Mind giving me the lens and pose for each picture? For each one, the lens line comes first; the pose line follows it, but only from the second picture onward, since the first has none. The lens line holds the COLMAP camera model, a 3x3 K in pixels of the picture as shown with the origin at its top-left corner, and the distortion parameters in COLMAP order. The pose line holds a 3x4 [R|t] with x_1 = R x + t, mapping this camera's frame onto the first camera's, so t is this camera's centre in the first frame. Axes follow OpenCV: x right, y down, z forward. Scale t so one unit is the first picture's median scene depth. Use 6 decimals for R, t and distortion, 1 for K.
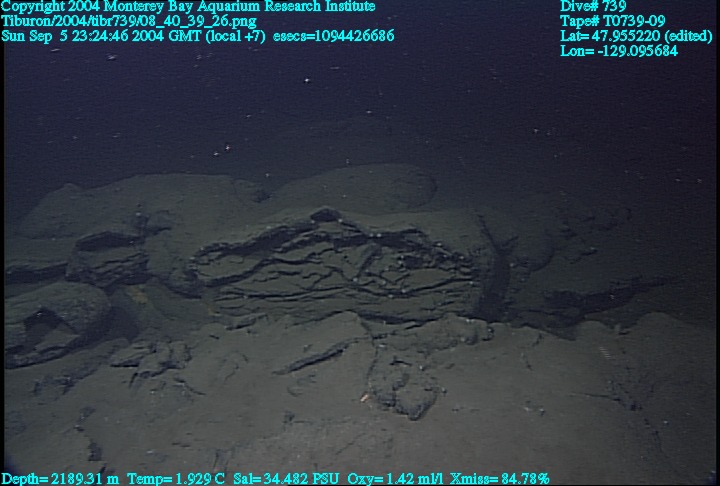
lens RADIAL K [[438.3, 0, 324.2], [0, 438.3, 246.1], [0, 0, 1]] dist [0.021382, 0.001069]
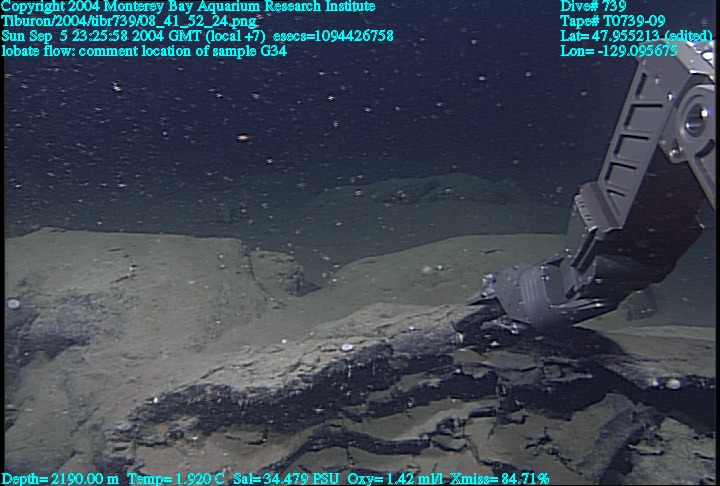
lens RADIAL K [[438.3, 0, 324.2], [0, 438.3, 246.1], [0, 0, 1]] dist [0.021382, 0.001069]
pose [[0.998523, 0.048676, 0.024154, -0.149022], [-0.039312, 0.953967, -0.297323, -0.011937], [-0.037514, 0.295934, 0.954471, 0.589693]]
